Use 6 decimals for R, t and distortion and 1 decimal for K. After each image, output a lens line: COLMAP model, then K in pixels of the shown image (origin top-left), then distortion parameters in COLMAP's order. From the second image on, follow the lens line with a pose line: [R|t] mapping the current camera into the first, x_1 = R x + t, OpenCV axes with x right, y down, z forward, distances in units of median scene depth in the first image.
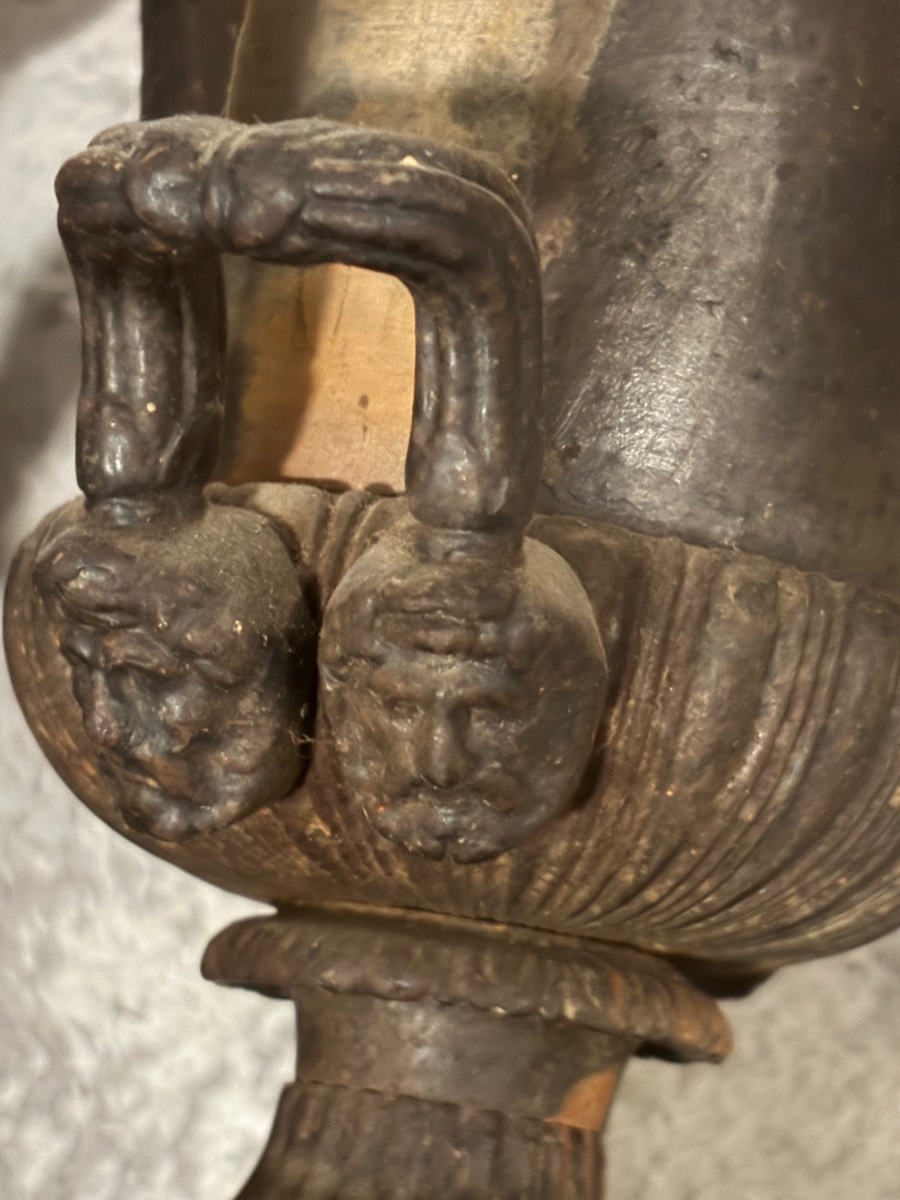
lens RADIAL K [[3045.1, 0, 450.0], [0, 3045.1, 600.0], [0, 0, 1]] dist [0.138956, -0.241288]
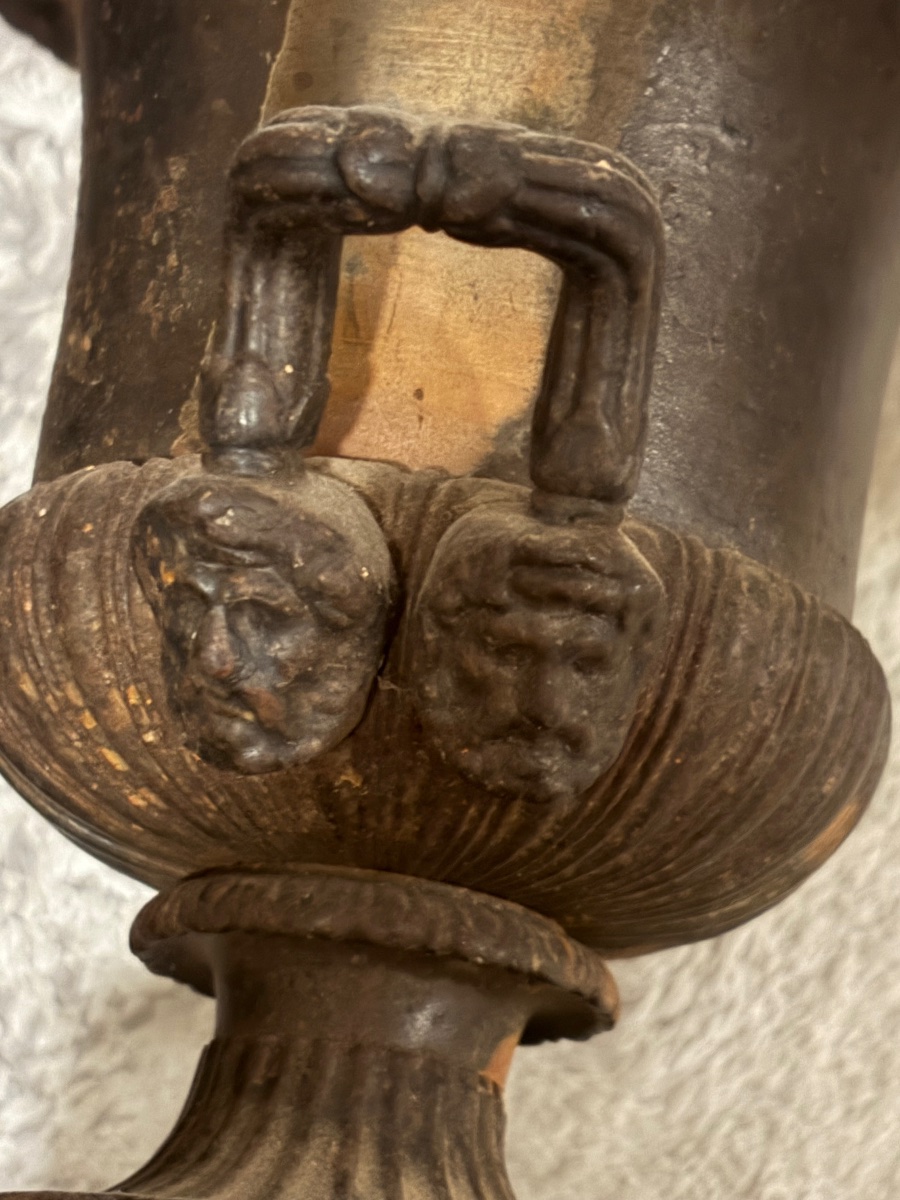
lens RADIAL K [[3045.1, 0, 450.0], [0, 3045.1, 600.0], [0, 0, 1]] dist [0.138956, -0.241288]
pose [[0.946107, 0.082851, 0.313078, -0.375039], [-0.057608, 0.994360, -0.089053, 0.112106], [-0.318690, 0.066218, 0.945543, -0.045303]]
